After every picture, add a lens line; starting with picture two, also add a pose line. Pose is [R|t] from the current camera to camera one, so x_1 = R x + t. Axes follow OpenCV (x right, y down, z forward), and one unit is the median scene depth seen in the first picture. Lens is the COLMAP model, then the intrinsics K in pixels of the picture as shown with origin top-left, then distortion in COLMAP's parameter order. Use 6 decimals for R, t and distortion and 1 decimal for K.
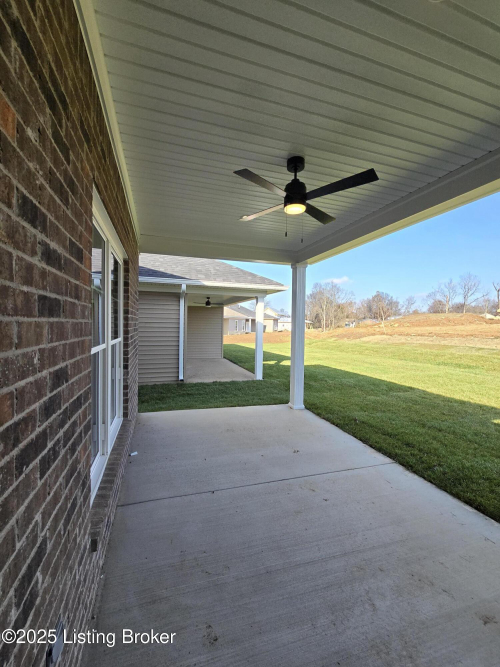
lens RADIAL K [[273.4, 0, 247.7], [0, 273.4, 333.5], [0, 0, 1]] dist [-0.003342, 0.001143]
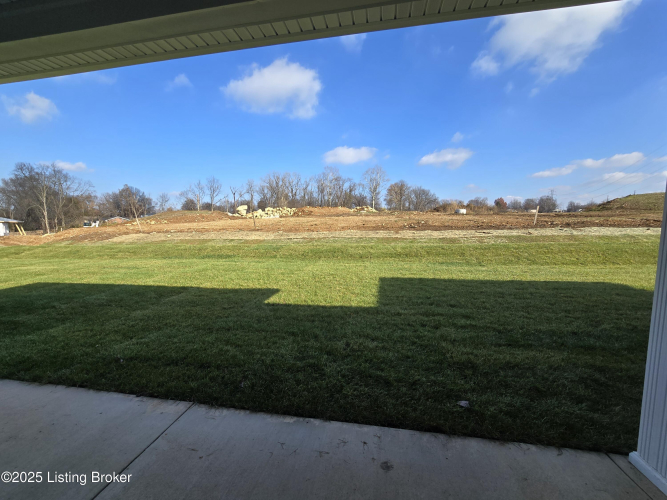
lens RADIAL K [[273.4, 0, 328.1], [0, 273.4, 250.8], [0, 0, 1]] dist [-0.003342, 0.001143]
pose [[0.480136, -0.108931, 0.870404, 0.044184], [0.048214, 0.994037, 0.097808, 0.011061], [-0.875868, -0.004995, 0.482525, 0.112196]]
